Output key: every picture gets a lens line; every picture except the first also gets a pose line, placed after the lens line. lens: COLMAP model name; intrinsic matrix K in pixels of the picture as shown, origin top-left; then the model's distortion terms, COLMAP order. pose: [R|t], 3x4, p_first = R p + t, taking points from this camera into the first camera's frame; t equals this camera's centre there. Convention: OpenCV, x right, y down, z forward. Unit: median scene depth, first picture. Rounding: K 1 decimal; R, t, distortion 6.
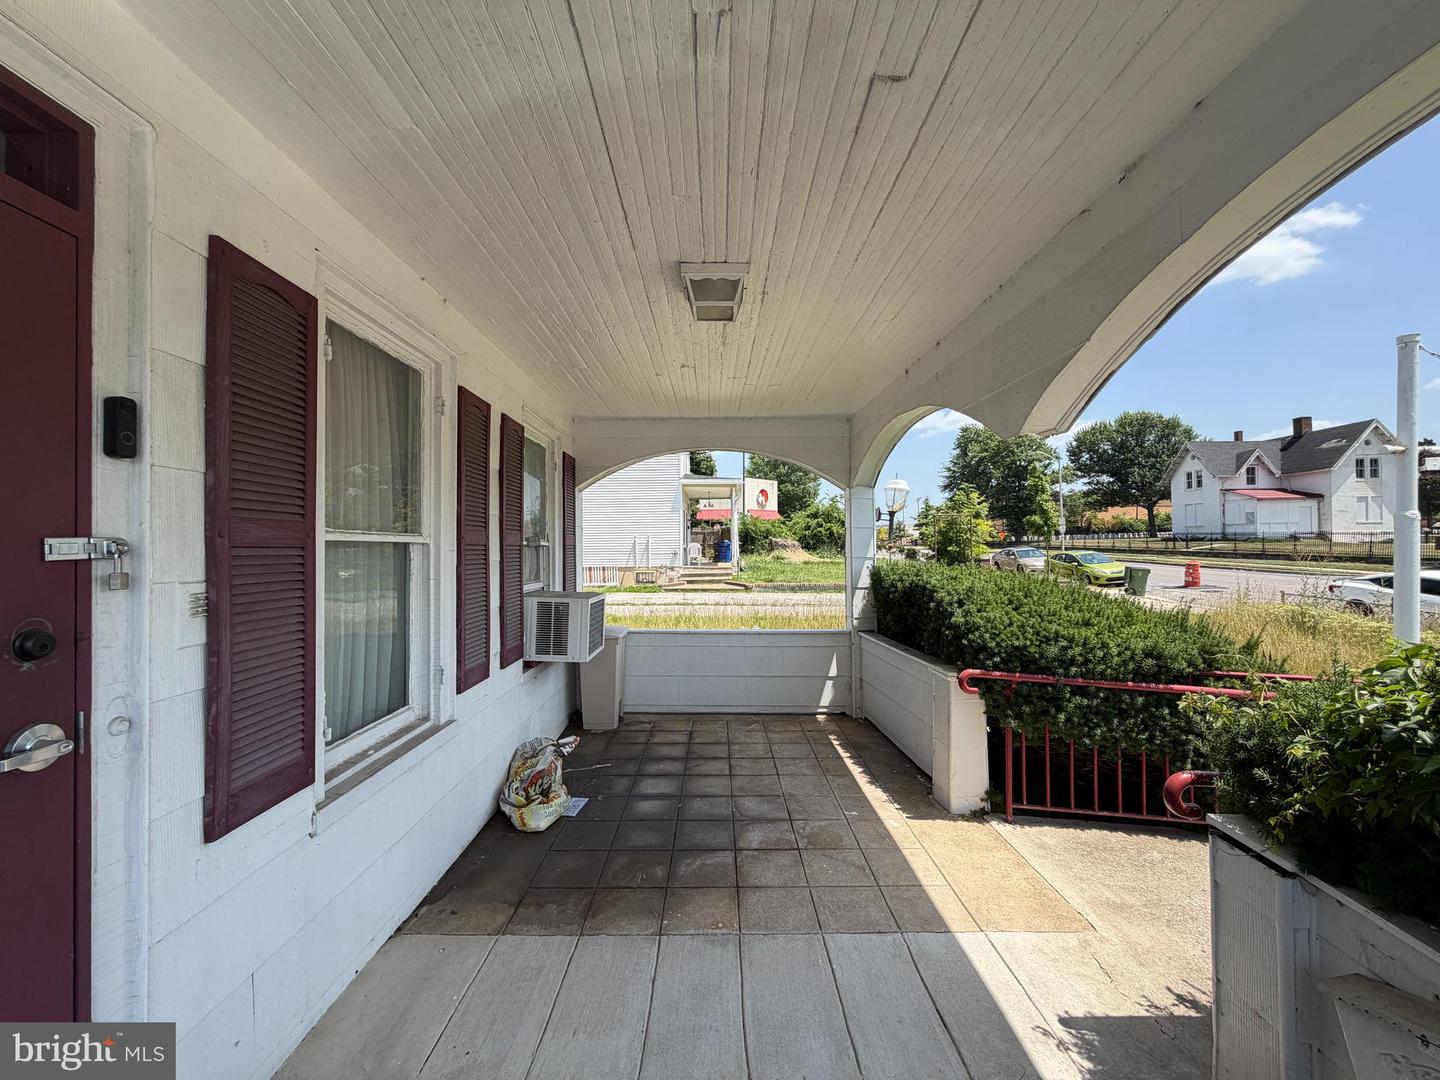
lens RADIAL K [[572.6, 0, 717.5], [0, 572.6, 541.2], [0, 0, 1]] dist [0.002152, 0.000617]
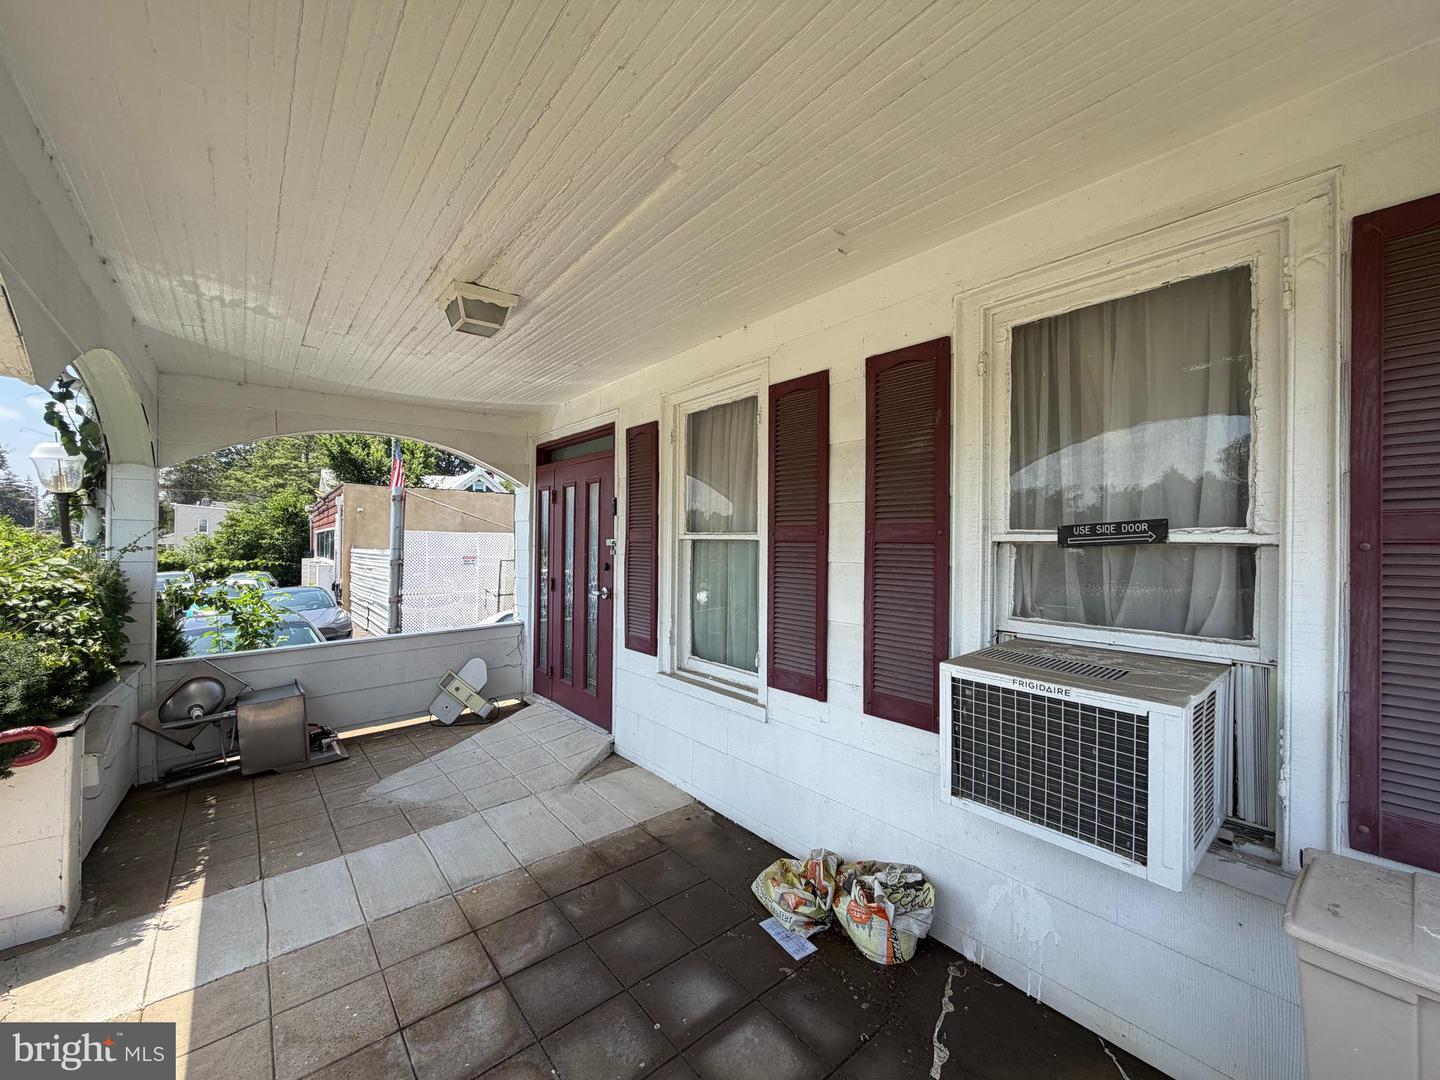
lens RADIAL K [[572.6, 0, 717.5], [0, 572.6, 541.2], [0, 0, 1]] dist [0.002152, 0.000617]
pose [[-0.767859, 0.006733, -0.640583, 0.336794], [0.007264, 0.999972, 0.001803, 0.002260], [0.640577, -0.003269, -0.767887, 2.086051]]
